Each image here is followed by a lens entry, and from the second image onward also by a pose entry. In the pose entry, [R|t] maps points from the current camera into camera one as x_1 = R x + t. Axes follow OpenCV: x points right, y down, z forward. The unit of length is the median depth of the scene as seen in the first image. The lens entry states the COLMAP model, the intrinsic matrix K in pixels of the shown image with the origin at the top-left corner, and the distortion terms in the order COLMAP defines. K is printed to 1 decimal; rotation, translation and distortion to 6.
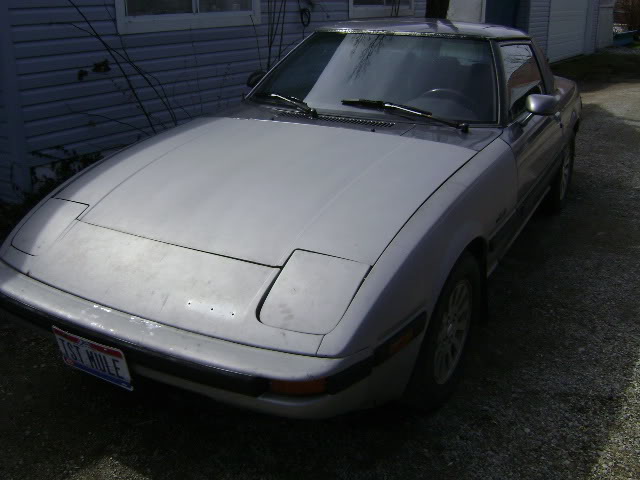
lens RADIAL K [[652.4, 0, 320.5], [0, 652.4, 242.1], [0, 0, 1]] dist [-0.082373, 0.000000]
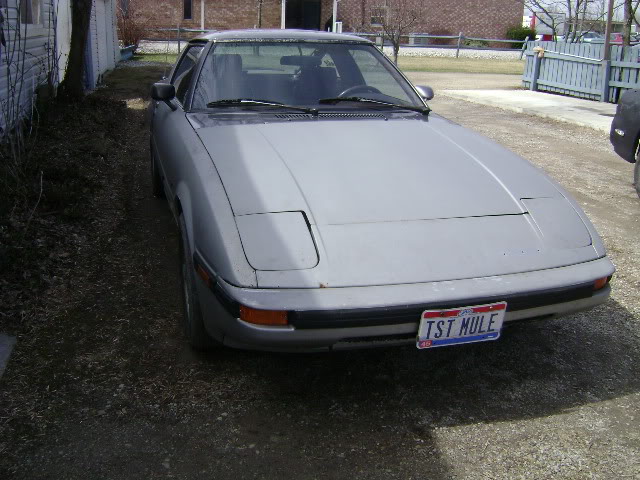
lens RADIAL K [[652.4, 0, 320.4], [0, 652.4, 237.3], [0, 0, 1]] dist [-0.082373, 0.000000]
pose [[0.665824, -0.215713, 0.714245, -1.111817], [0.225102, 0.970764, 0.083345, -0.097166], [-0.711342, 0.105285, 0.694915, 0.343248]]
